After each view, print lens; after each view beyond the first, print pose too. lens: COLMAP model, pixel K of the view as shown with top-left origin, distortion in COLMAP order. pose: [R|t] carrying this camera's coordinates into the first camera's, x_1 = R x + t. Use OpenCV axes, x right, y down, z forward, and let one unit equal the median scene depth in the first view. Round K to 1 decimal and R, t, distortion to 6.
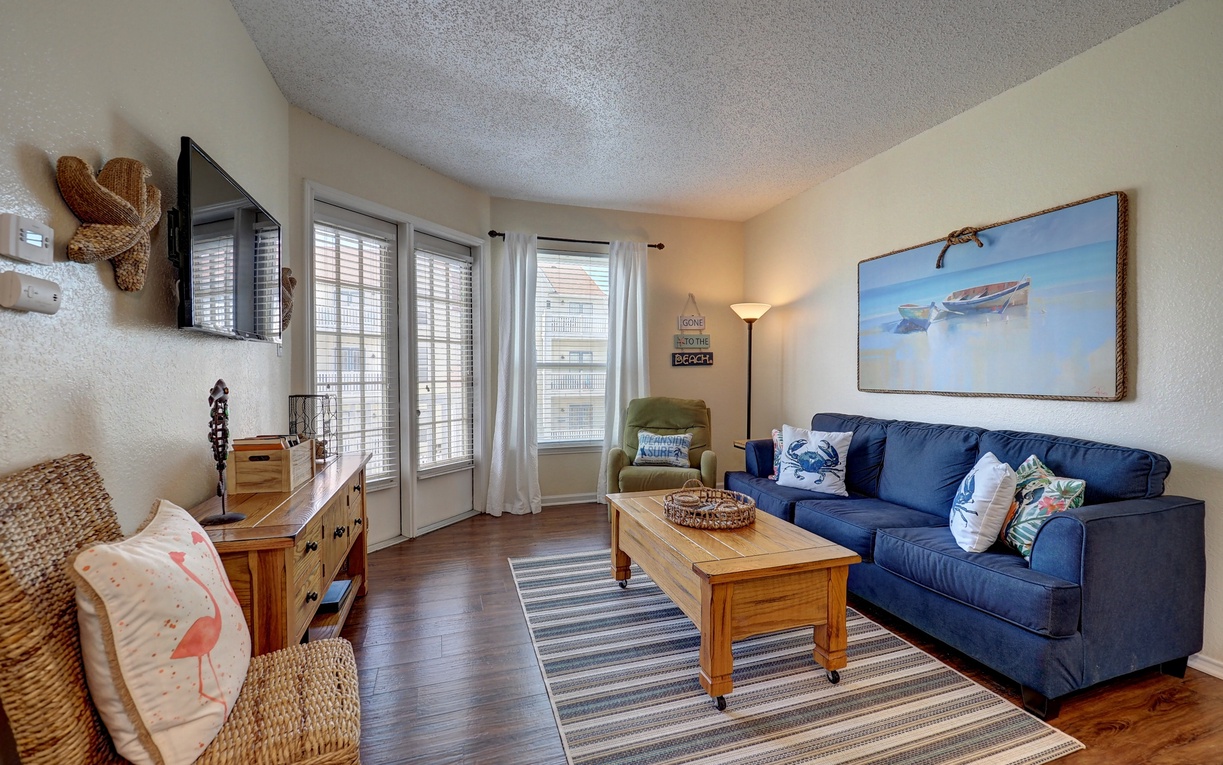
lens RADIAL K [[511.7, 0, 615.2], [0, 511.7, 379.5], [0, 0, 1]] dist [-0.001017, -0.000254]
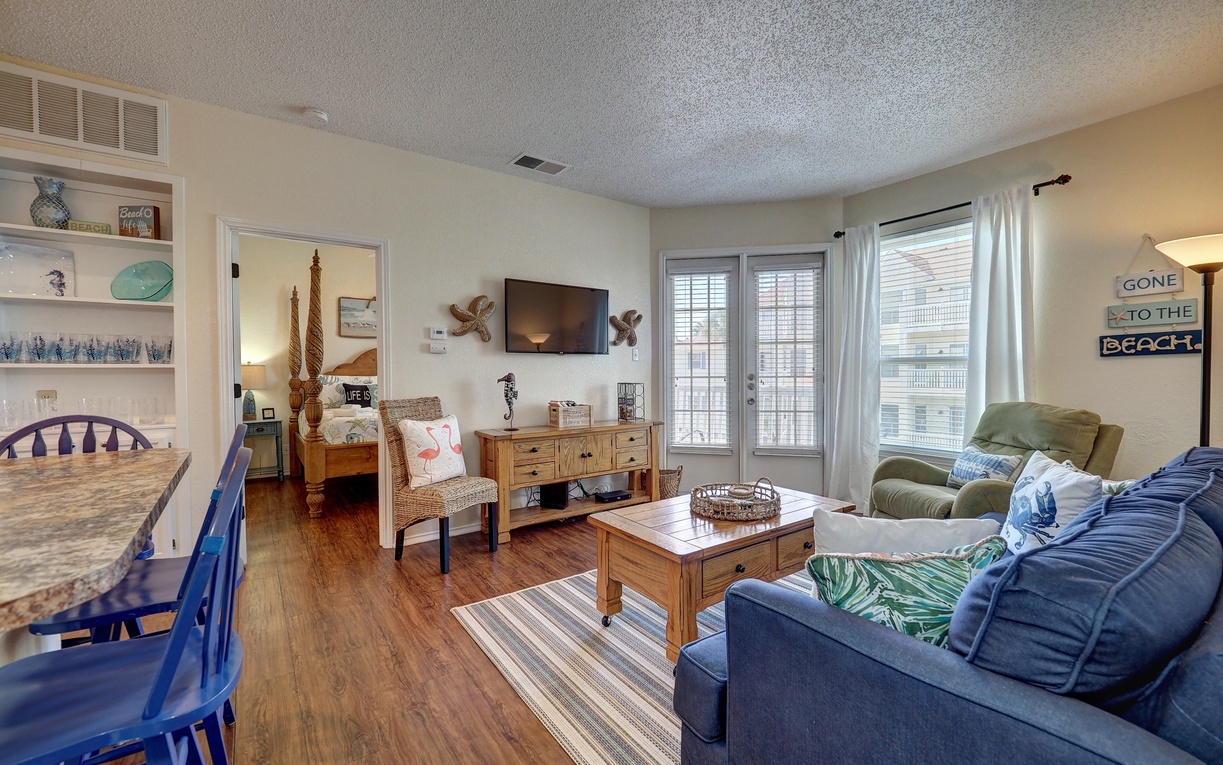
lens RADIAL K [[509.3, 0, 615.7], [0, 509.3, 384.3], [0, 0, 1]] dist [-0.000827, -0.000779]
pose [[0.296593, 0.021131, -0.954770, 0.588265], [-0.004211, 0.999774, 0.020819, -0.002857], [0.954995, -0.002154, 0.296615, 0.254013]]
